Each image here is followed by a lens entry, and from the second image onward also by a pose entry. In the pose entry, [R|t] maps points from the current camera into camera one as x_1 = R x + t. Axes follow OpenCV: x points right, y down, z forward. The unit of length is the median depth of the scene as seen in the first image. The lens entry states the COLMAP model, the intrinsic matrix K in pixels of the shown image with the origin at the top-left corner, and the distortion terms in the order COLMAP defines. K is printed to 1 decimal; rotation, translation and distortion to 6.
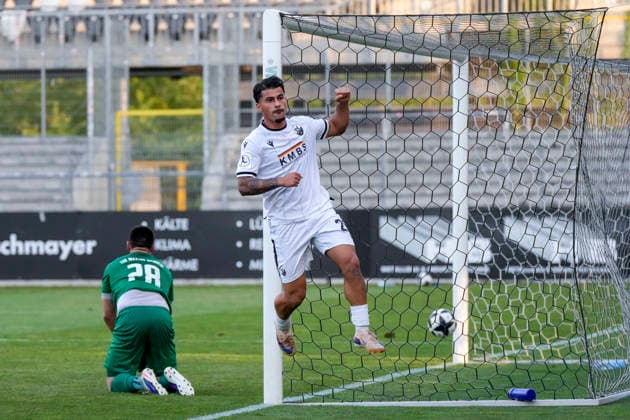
lens RADIAL K [[4721.8, 0, 313.0], [0, 4721.8, 208.9], [0, 0, 1]] dist [0.855987, 0.000000]
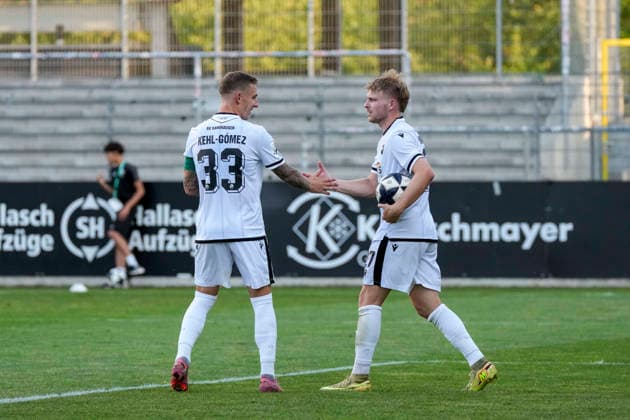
lens RADIAL K [[4721.8, 0, 314.5], [0, 4721.8, 208.6], [0, 0, 1]] dist [0.855987, 0.000000]
pose [[0.995687, 0.005645, -0.092603, -0.018803], [-0.004558, 0.999918, 0.011944, -0.003656], [0.092663, -0.011470, 0.995631, 0.292807]]
